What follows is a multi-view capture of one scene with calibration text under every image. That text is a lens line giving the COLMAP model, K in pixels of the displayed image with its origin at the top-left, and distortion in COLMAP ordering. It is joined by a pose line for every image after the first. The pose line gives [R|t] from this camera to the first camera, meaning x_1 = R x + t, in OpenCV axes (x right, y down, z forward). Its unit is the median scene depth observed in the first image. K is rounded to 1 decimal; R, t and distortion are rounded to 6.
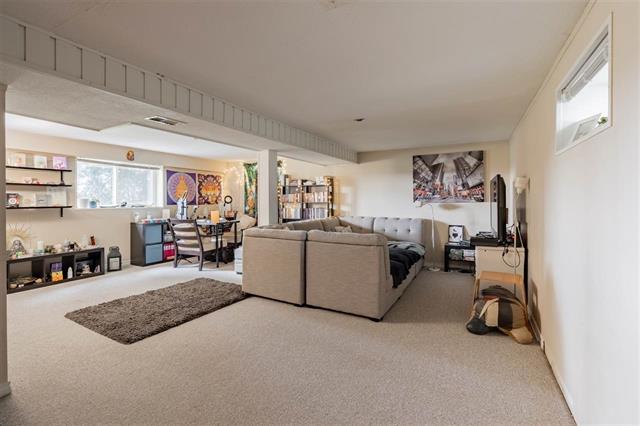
lens RADIAL K [[294.9, 0, 320.5], [0, 294.9, 208.8], [0, 0, 1]] dist [-0.003565, -0.000115]
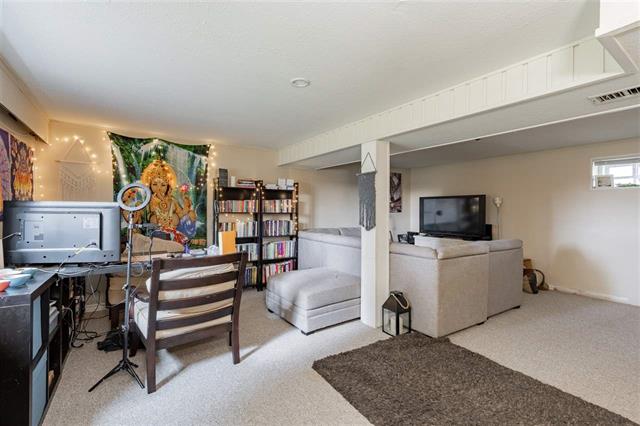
lens RADIAL K [[294.9, 0, 320.5], [0, 294.9, 208.8], [0, 0, 1]] dist [-0.003565, -0.000115]
pose [[0.481076, 0.008351, 0.876639, -0.611644], [0.012986, 0.999777, -0.016650, -0.017710], [-0.876583, 0.019394, 0.480861, 0.533986]]
